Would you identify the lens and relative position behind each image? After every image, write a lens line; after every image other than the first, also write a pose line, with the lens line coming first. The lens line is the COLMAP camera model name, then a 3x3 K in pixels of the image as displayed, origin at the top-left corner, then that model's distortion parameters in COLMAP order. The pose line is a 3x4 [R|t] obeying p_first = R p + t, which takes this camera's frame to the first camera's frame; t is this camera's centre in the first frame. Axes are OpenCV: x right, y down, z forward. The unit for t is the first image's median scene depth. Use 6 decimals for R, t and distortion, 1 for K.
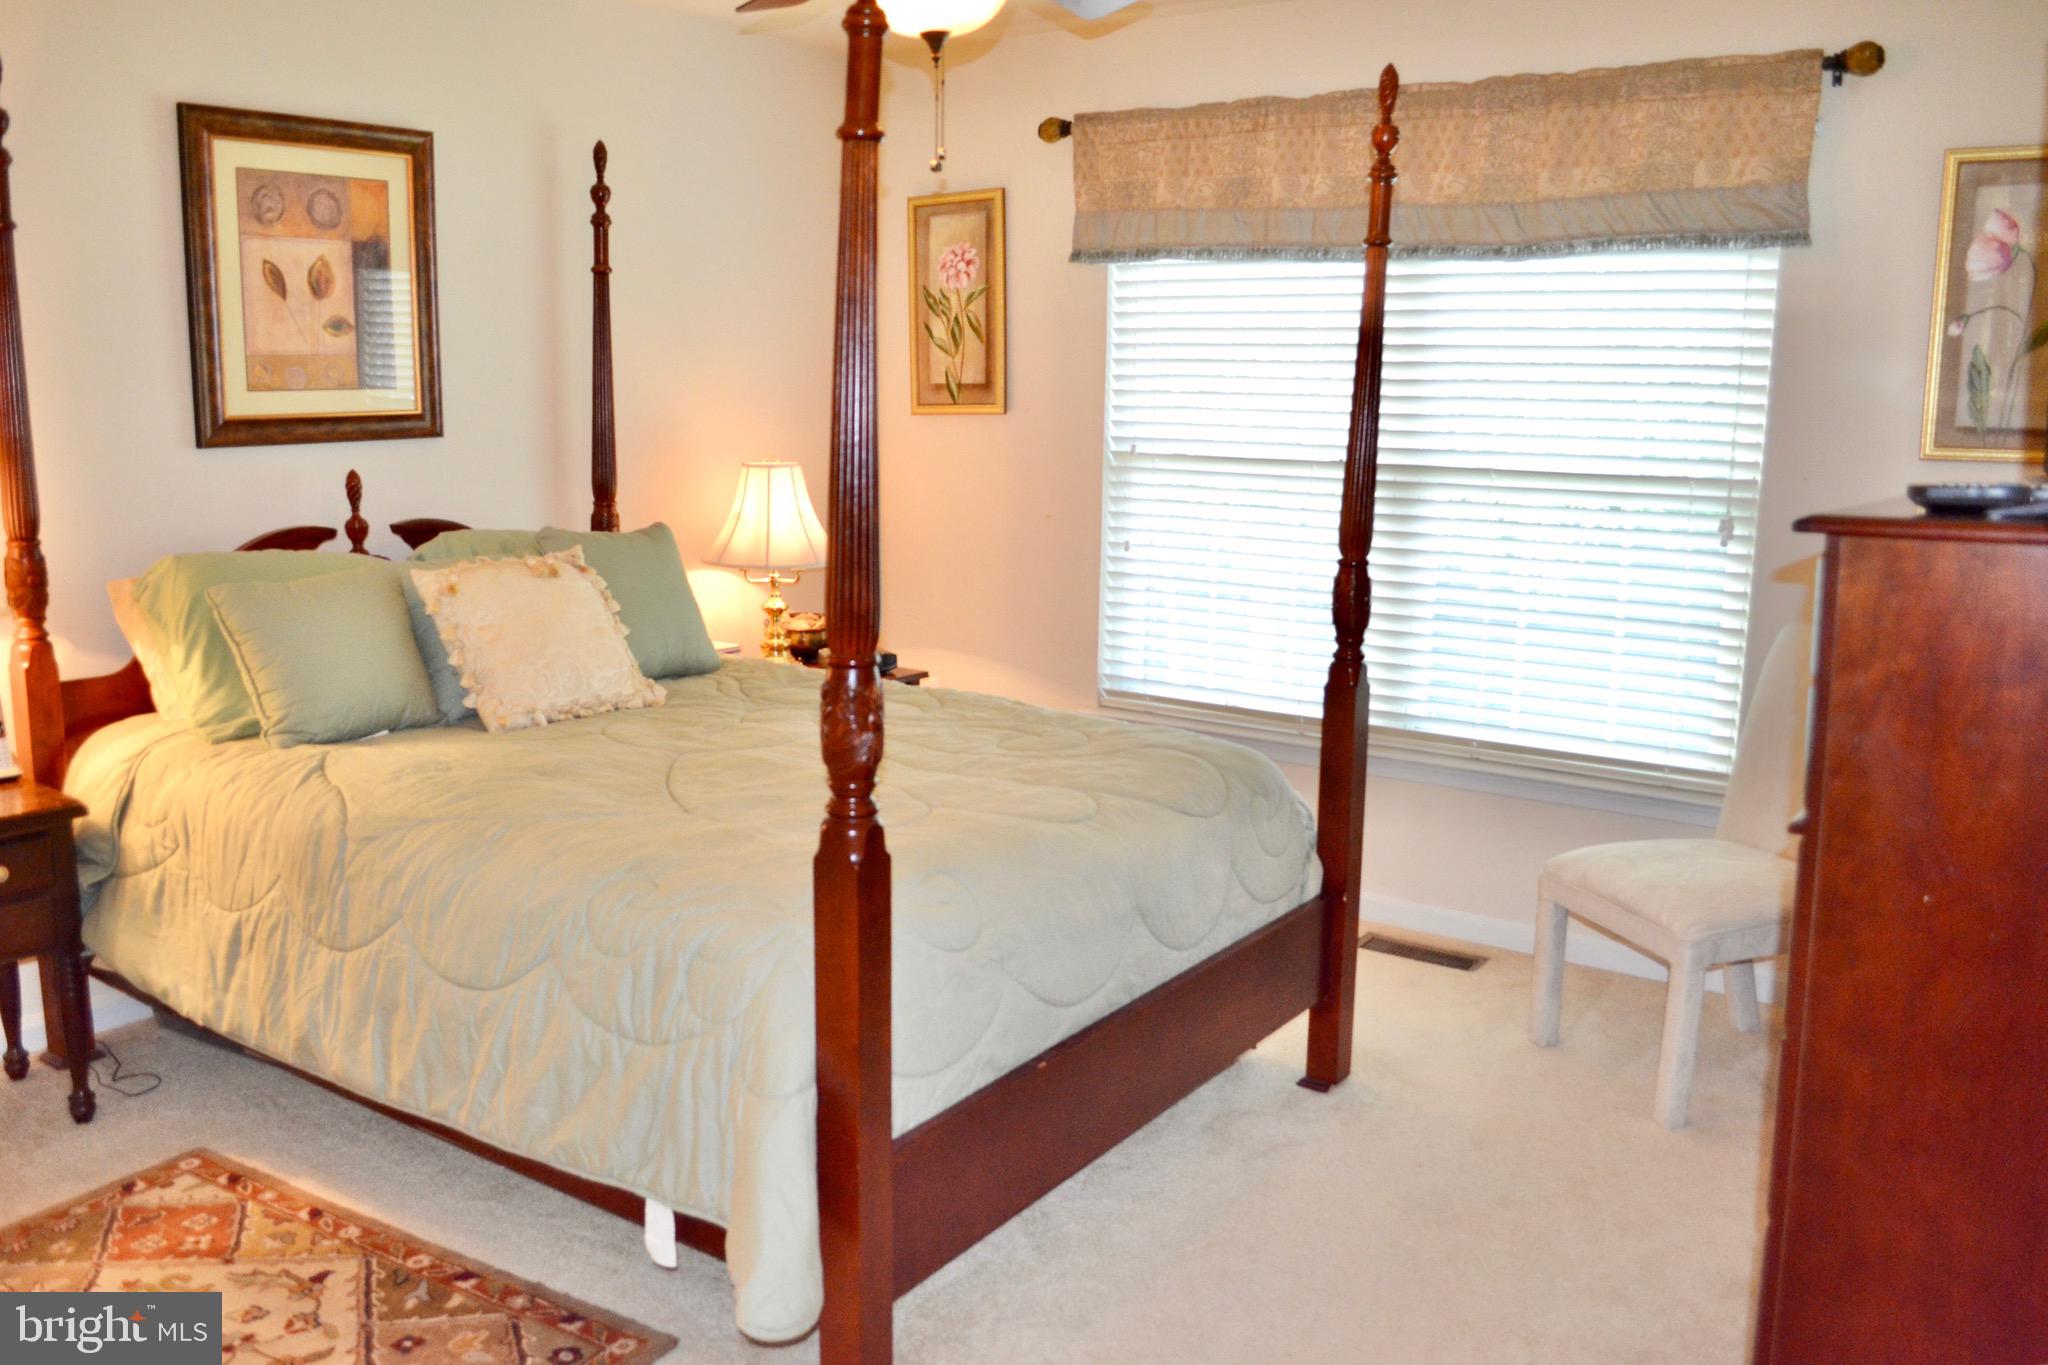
lens RADIAL K [[1632.1, 0, 1024.0], [0, 1632.1, 682.5], [0, 0, 1]] dist [-0.076059, 0.004932]
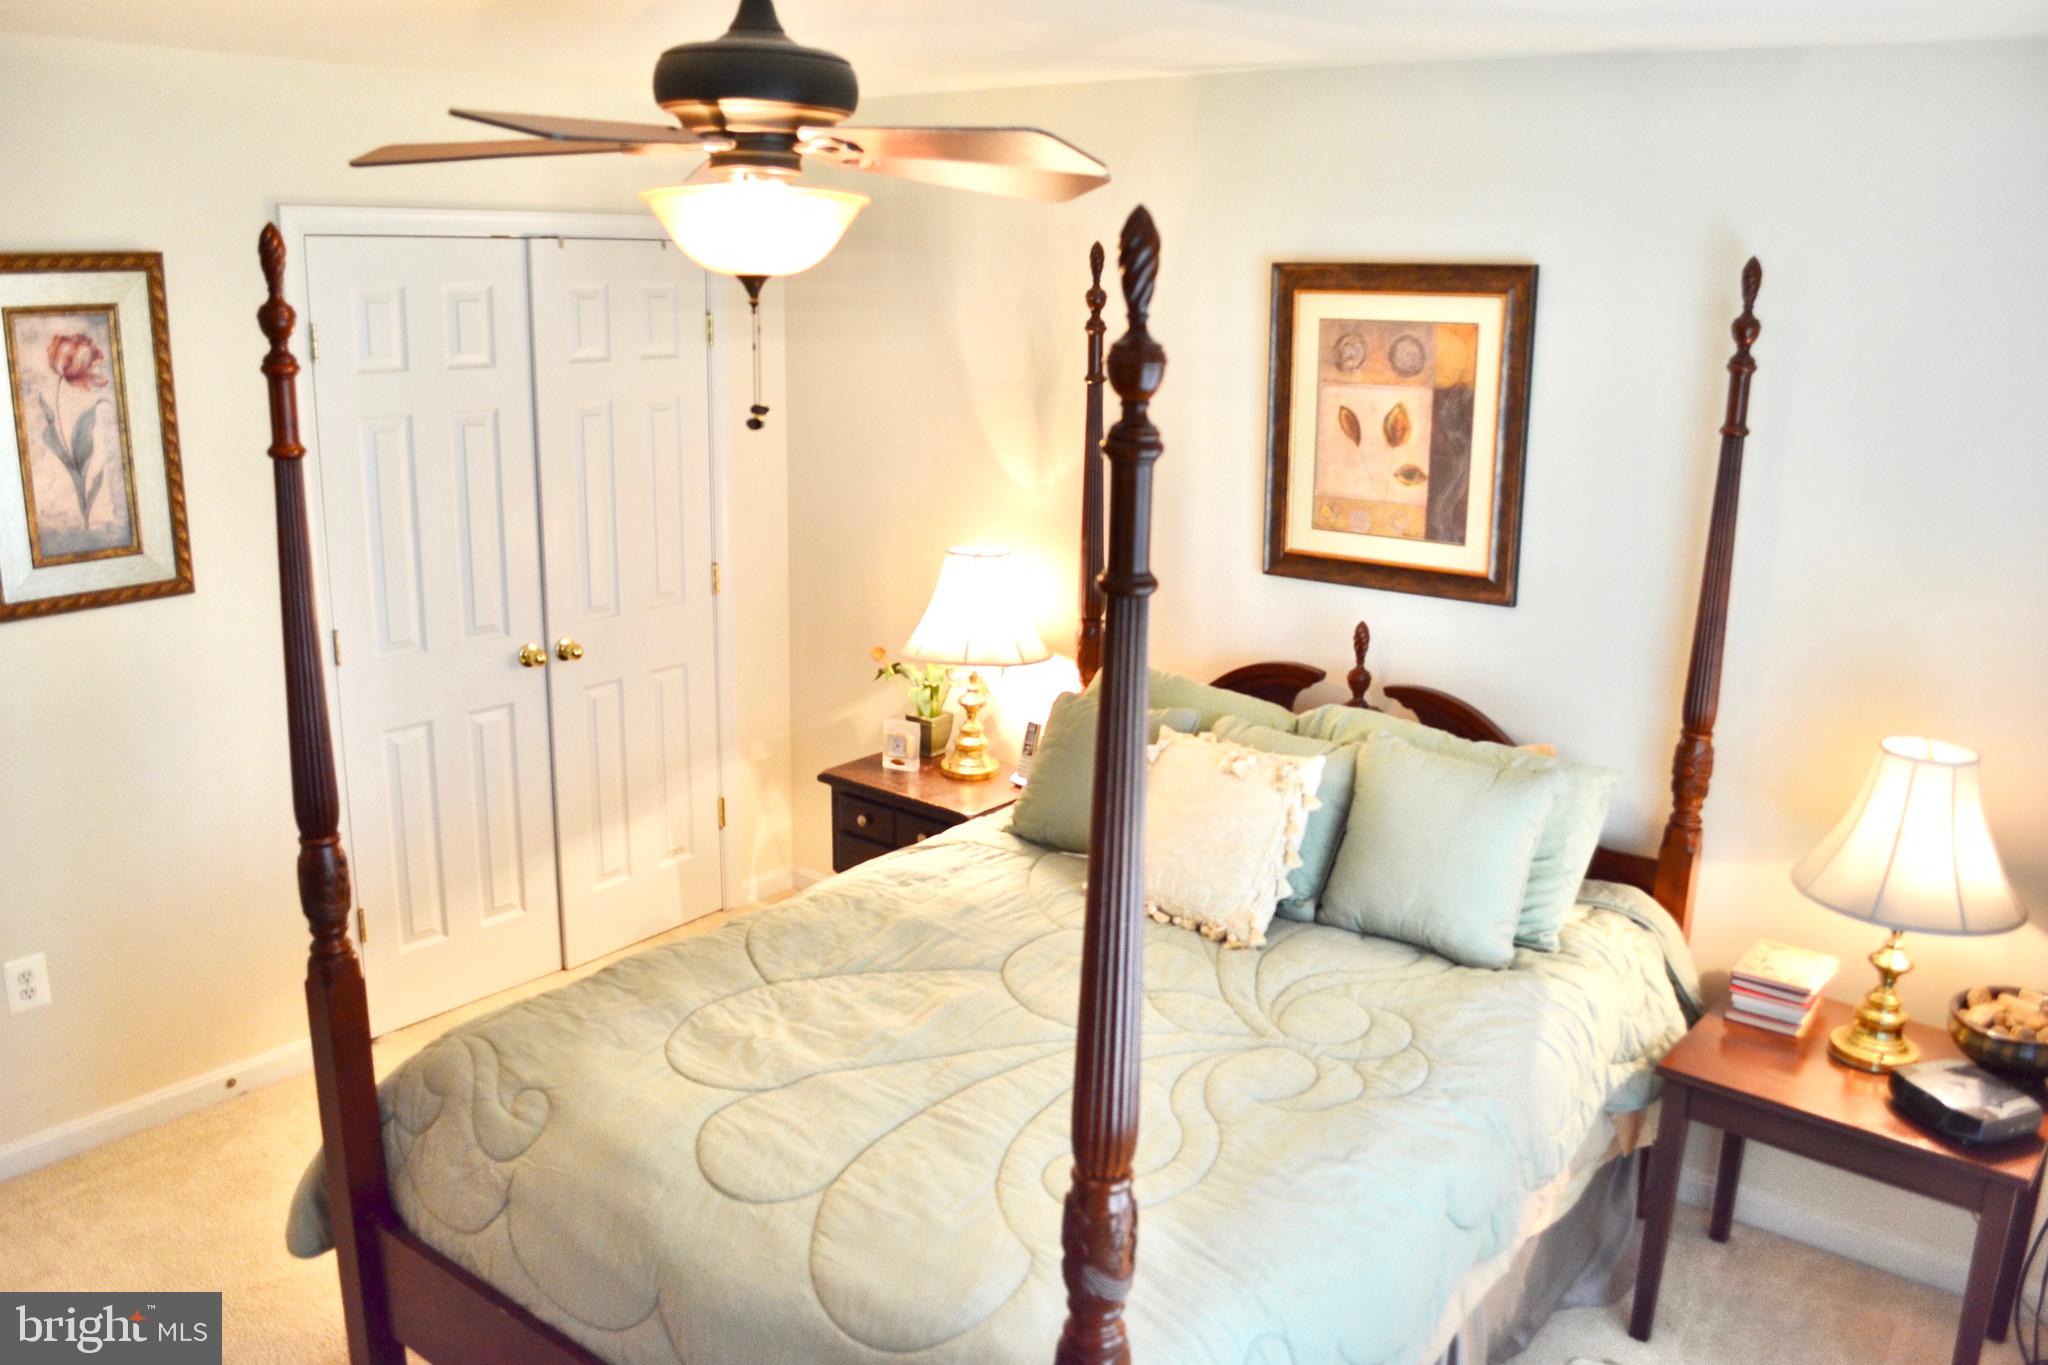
lens RADIAL K [[1632.1, 0, 1024.0], [0, 1632.1, 682.5], [0, 0, 1]] dist [-0.076059, 0.004932]
pose [[-0.074326, 0.233214, -0.969581, 0.576394], [-0.200158, 0.948996, 0.243606, -0.300766], [0.976940, 0.212176, -0.023856, 0.838384]]
